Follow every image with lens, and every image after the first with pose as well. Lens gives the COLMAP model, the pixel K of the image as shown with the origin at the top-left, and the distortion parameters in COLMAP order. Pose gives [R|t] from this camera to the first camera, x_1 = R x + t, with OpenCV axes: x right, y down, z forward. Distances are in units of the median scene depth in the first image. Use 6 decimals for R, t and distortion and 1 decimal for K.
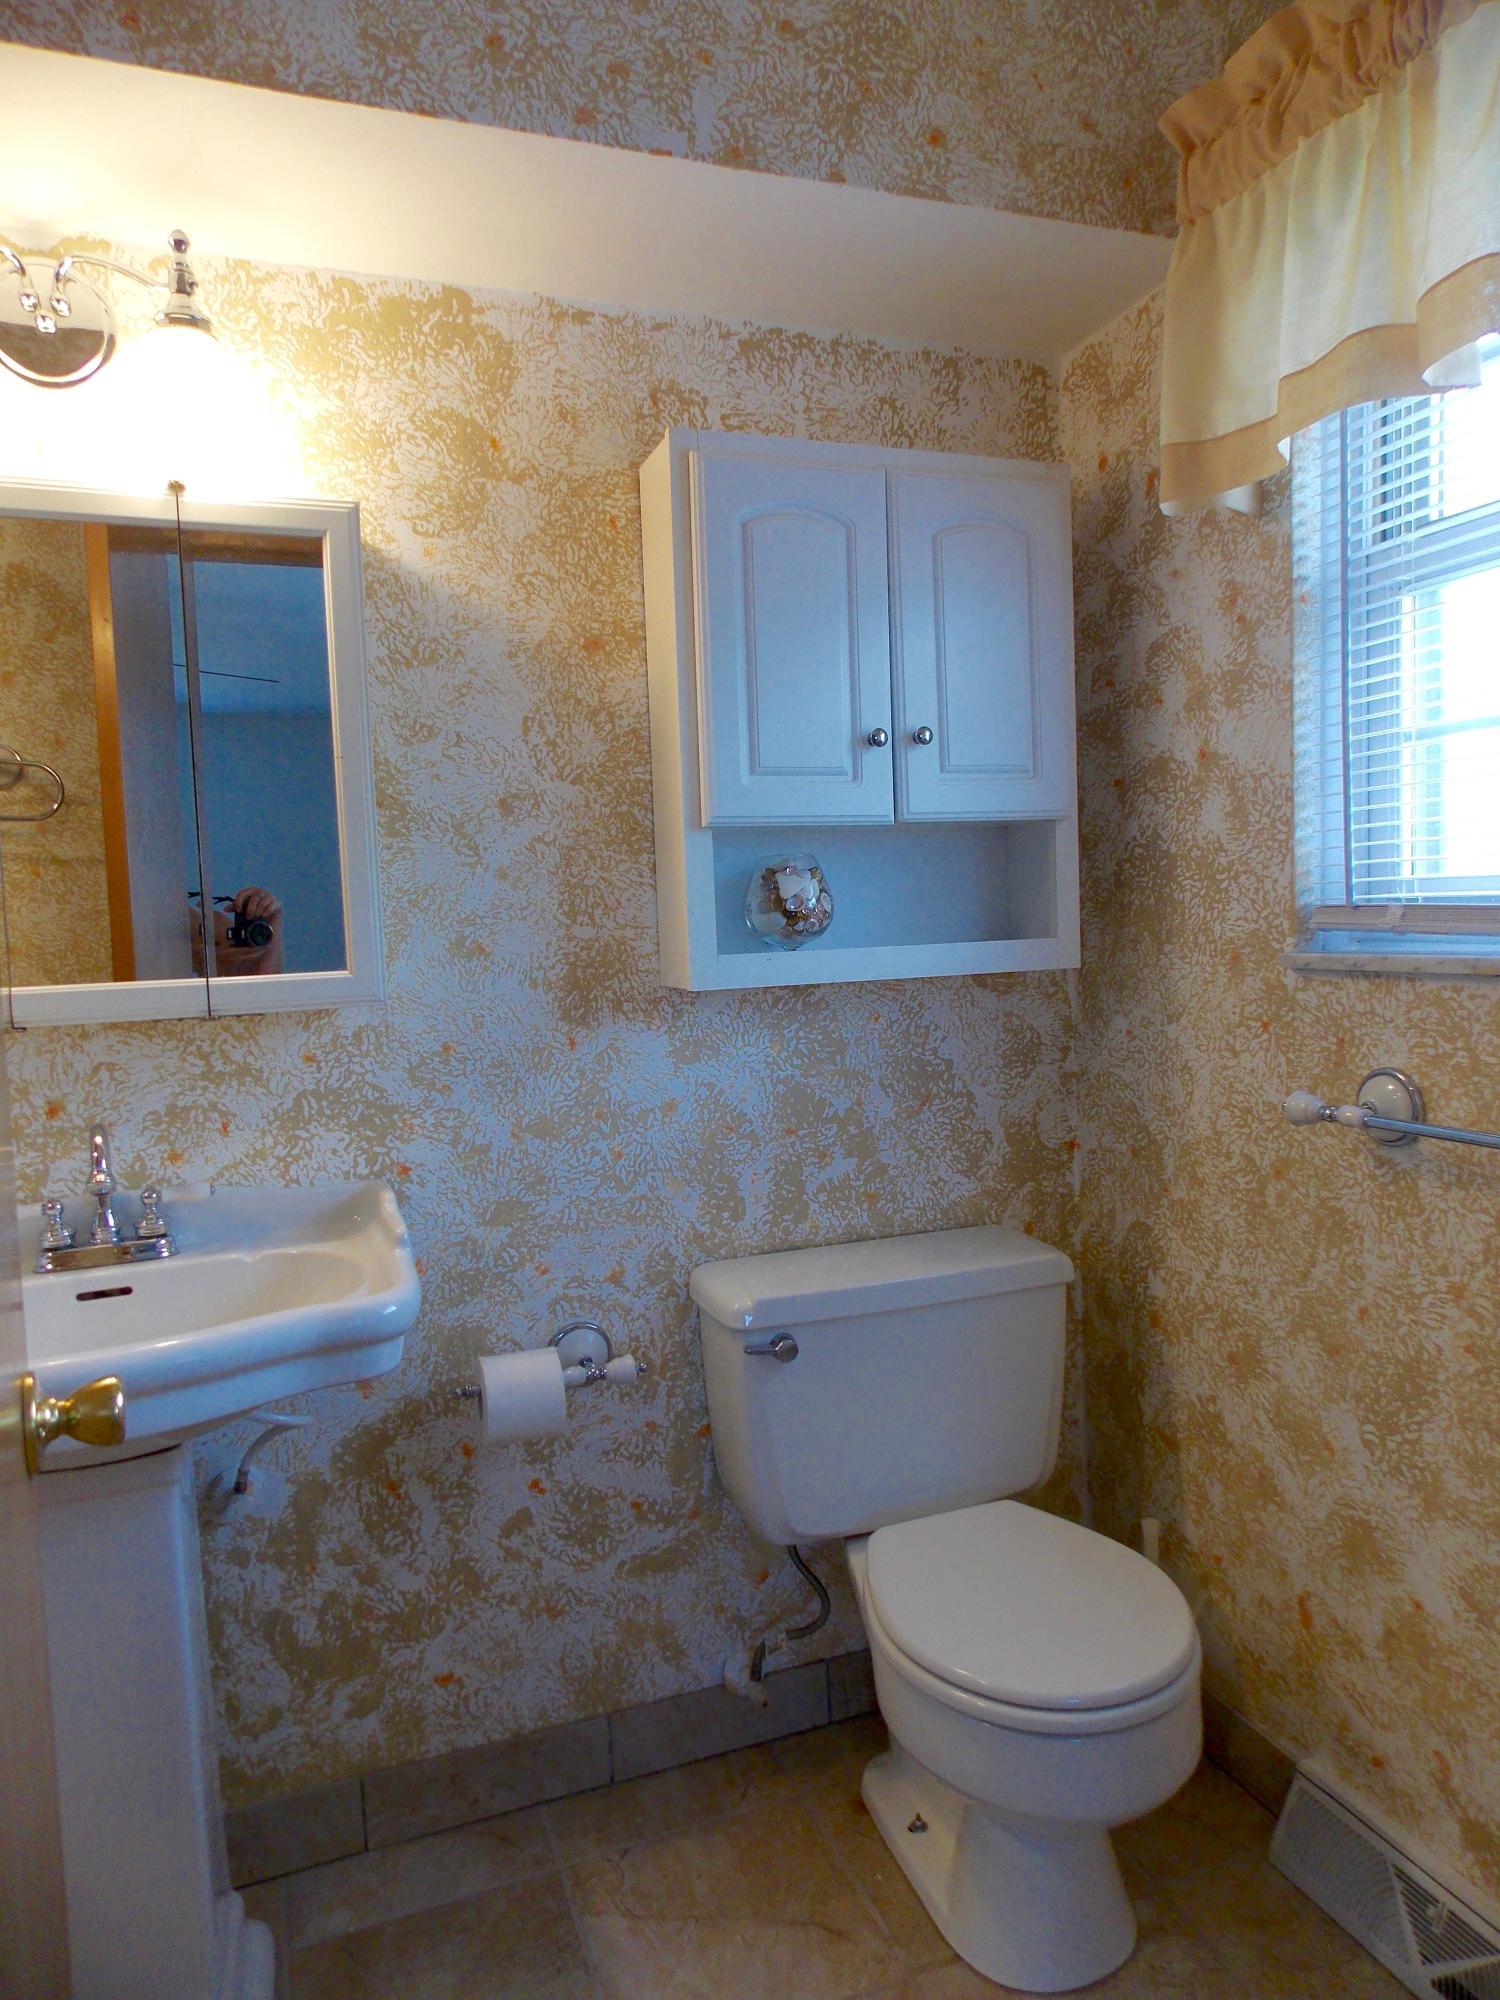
lens RADIAL K [[1316.2, 0, 750.9], [0, 1316.2, 1002.0], [0, 0, 1]] dist [0.008213, -0.003102]
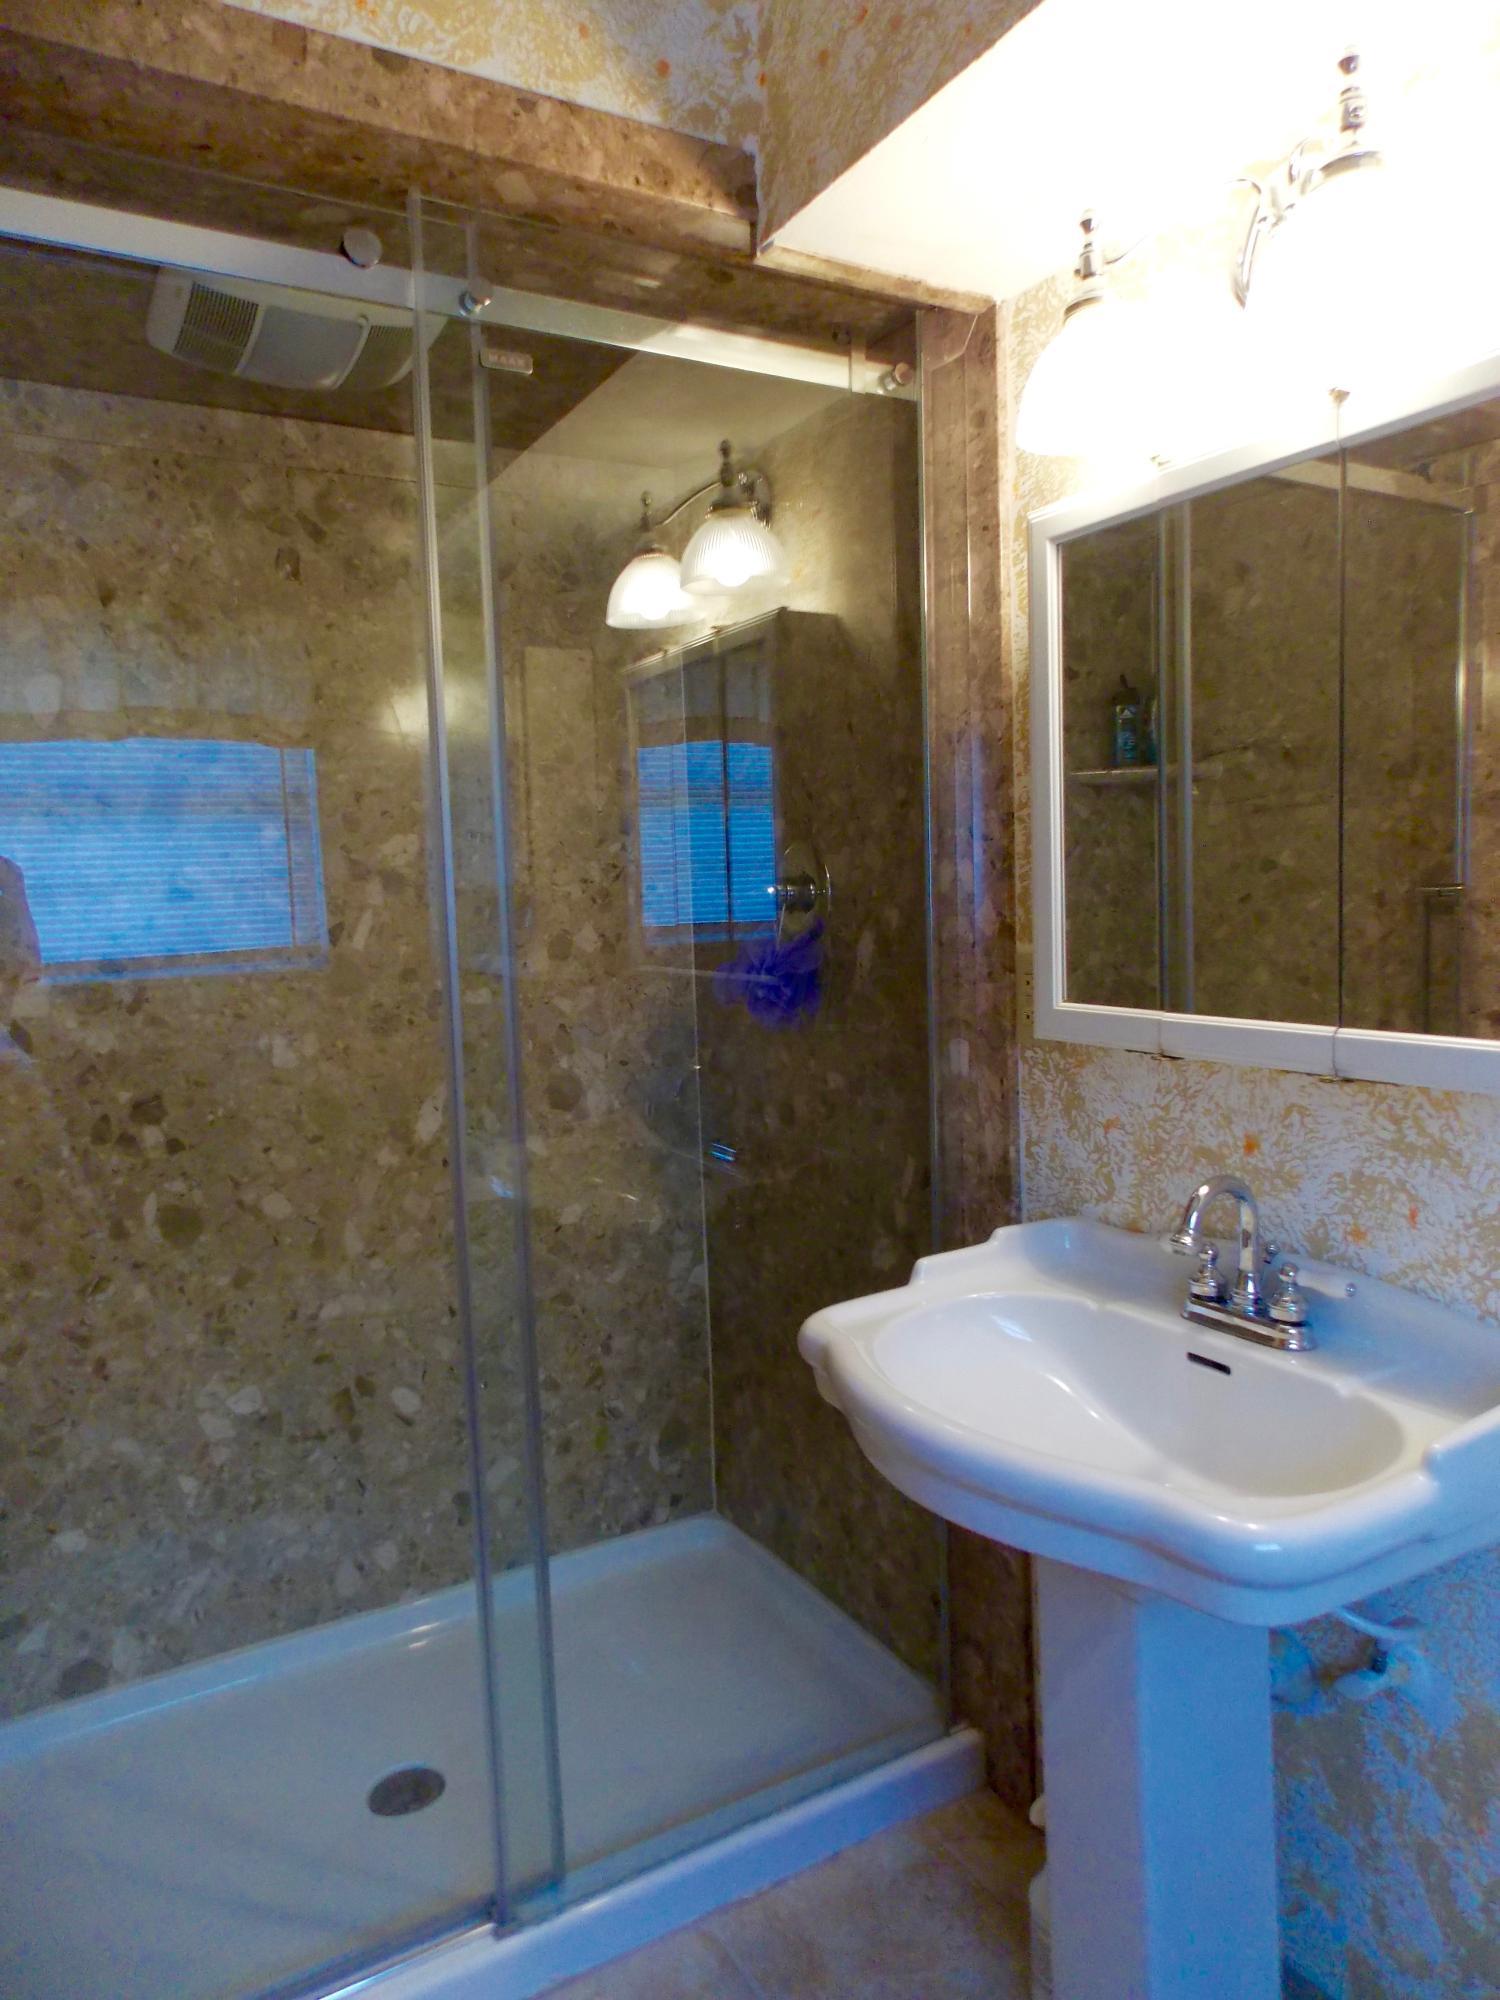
lens RADIAL K [[1316.2, 0, 750.8], [0, 1316.2, 998.0], [0, 0, 1]] dist [0.008213, -0.003102]
pose [[0.167067, 0.120389, -0.978568, 0.277505], [-0.037070, 0.992582, 0.115785, -0.106894], [0.985248, 0.016931, 0.170291, 0.489096]]
